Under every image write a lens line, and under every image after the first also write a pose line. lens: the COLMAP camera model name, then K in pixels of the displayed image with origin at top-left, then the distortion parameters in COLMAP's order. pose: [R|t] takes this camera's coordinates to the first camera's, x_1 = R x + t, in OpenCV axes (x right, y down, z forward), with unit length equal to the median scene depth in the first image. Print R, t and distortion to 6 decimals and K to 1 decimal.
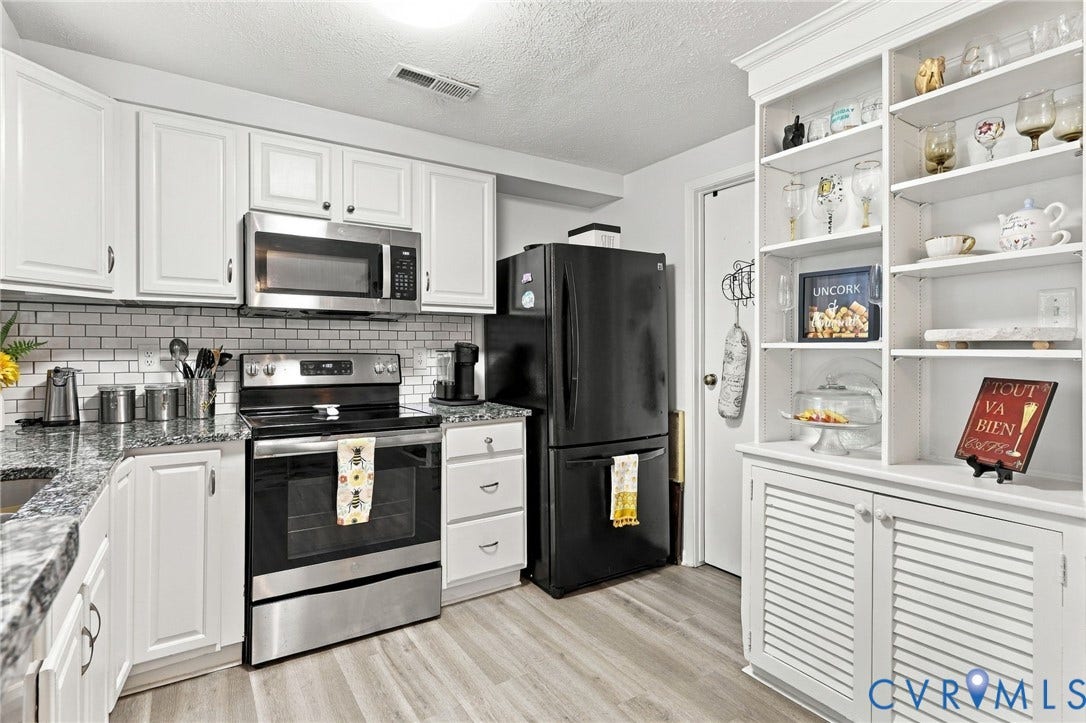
lens RADIAL K [[552.4, 0, 546.6], [0, 552.4, 355.9], [0, 0, 1]] dist [0.003562, 0.000103]
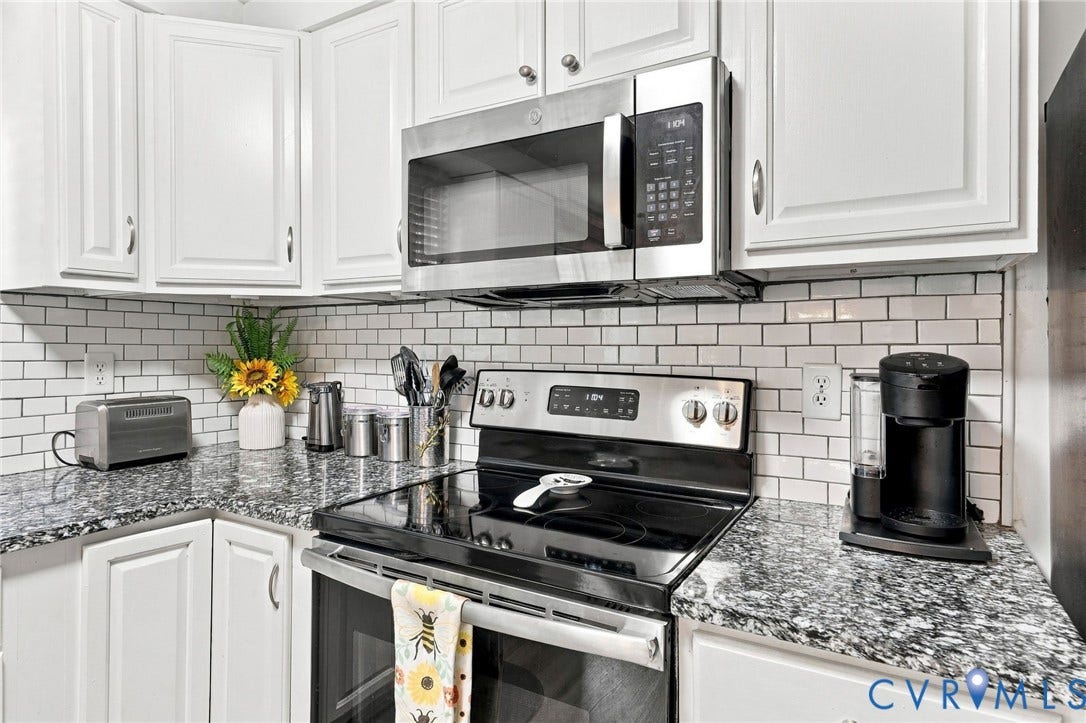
lens RADIAL K [[615.4, 0, 534.7], [0, 615.4, 348.2], [0, 0, 1]] dist [0.025495, -0.004182]
pose [[0.453992, 0.002499, -0.891002, 0.088941], [-0.020167, 0.999769, -0.007472, -0.023735], [0.890778, 0.021361, 0.453937, 0.735256]]
